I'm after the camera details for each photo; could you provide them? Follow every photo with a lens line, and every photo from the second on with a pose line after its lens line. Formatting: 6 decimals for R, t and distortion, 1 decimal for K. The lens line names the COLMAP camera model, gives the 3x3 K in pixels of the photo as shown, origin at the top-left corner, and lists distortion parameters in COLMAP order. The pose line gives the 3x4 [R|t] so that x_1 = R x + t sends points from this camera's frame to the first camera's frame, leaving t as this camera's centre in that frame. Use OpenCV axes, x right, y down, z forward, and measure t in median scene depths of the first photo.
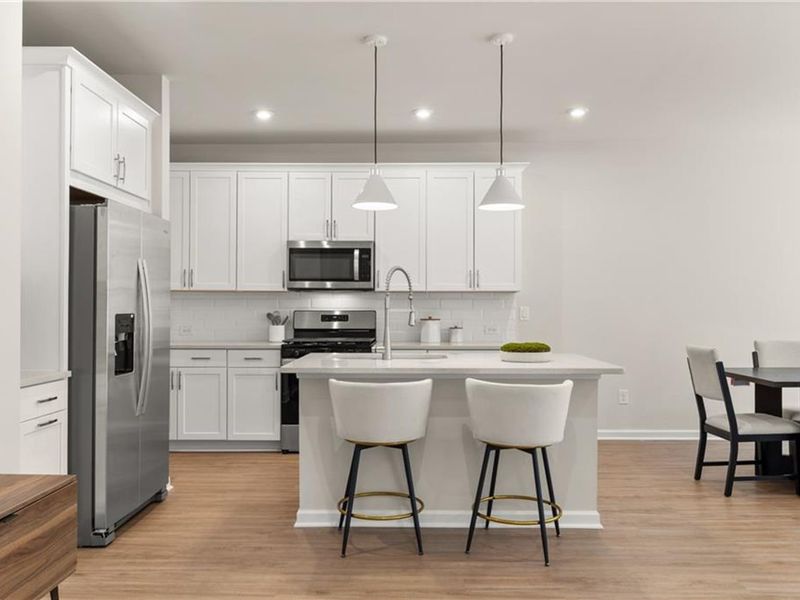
lens RADIAL K [[676.0, 0, 403.7], [0, 676.0, 305.9], [0, 0, 1]] dist [0.021676, 0.001157]
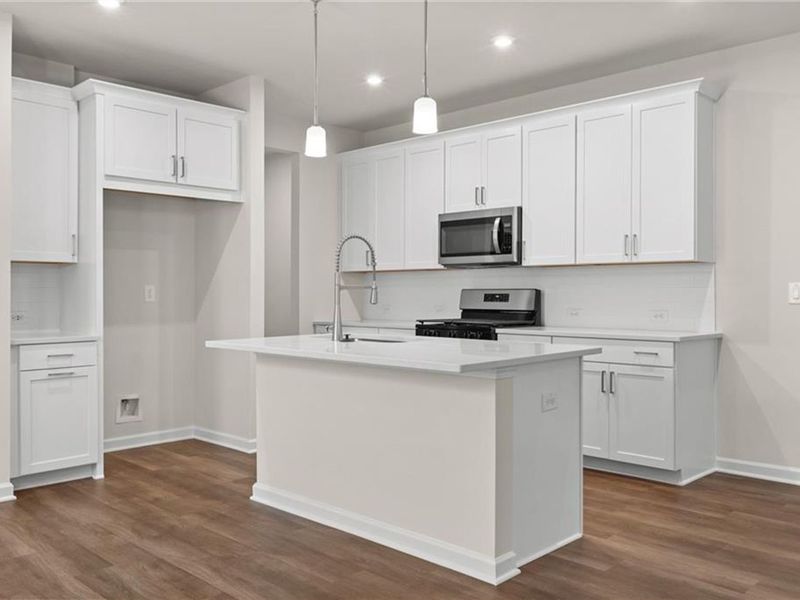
lens RADIAL K [[736.2, 0, 397.3], [0, 736.2, 295.6], [0, 0, 1]] dist [0.009255, 0.000000]
pose [[0.716202, 0.002215, -0.697889, 0.518063], [0.004911, 0.999954, 0.008213, 0.007872], [0.697875, -0.009310, 0.716159, 0.245093]]
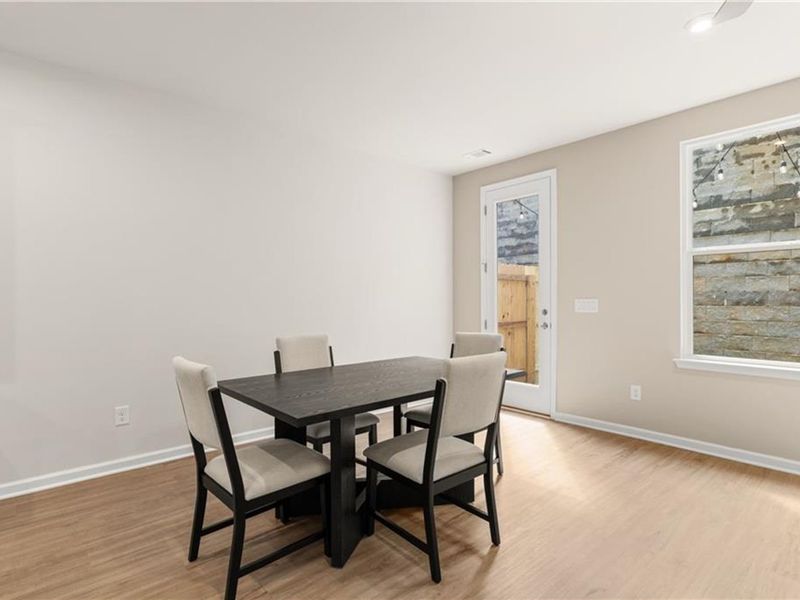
lens RADIAL K [[428.7, 0, 400.5], [0, 428.7, 300.5], [0, 0, 1]] dist [-0.002446, -0.001355]
pose [[0.744555, -0.003632, 0.667551, 0.267861], [0.000511, 0.999988, 0.004871, 0.001981], [-0.667561, -0.003286, 0.744548, 0.487991]]
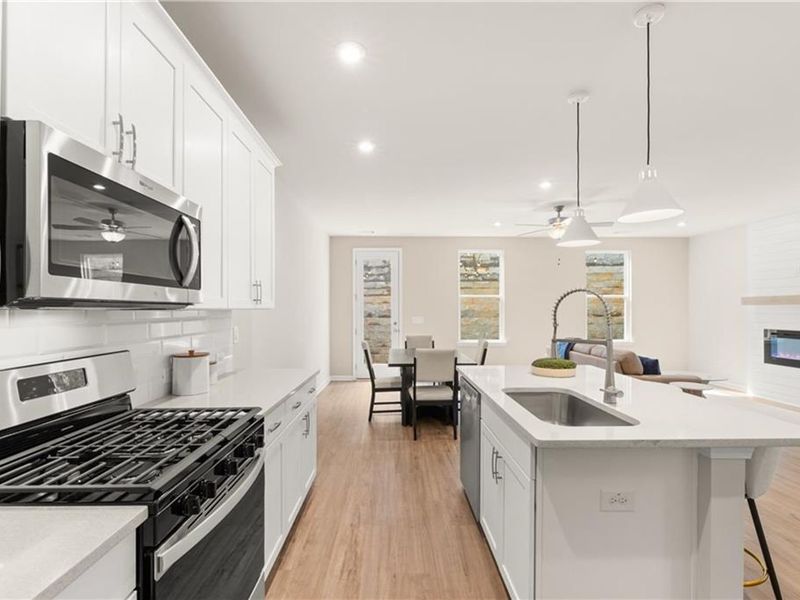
lens RADIAL K [[383.4, 0, 401.0], [0, 383.4, 311.6], [0, 0, 1]] dist [-0.013247, 0.000604]
pose [[-0.020045, -0.004687, 0.999788, -0.336095], [-0.002794, 0.999985, 0.004632, -0.020531], [-0.999795, -0.002700, -0.020058, 0.912192]]
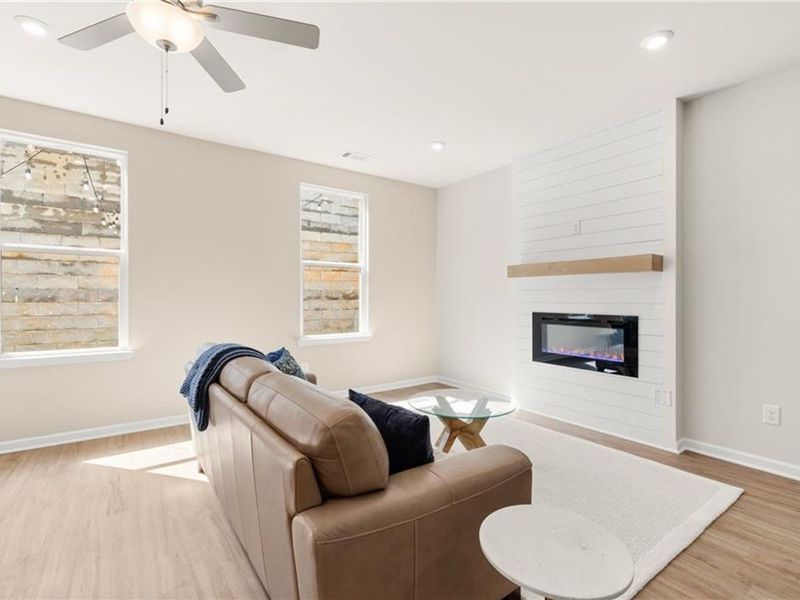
lens RADIAL K [[388.0, 0, 401.2], [0, 388.0, 298.6], [0, 0, 1]] dist [-0.007784, 0.004874]
pose [[-0.591794, -0.006766, 0.806061, 0.236895], [-0.005714, 0.999975, 0.004199, 0.001738], [-0.806069, -0.002121, -0.591817, 0.534422]]
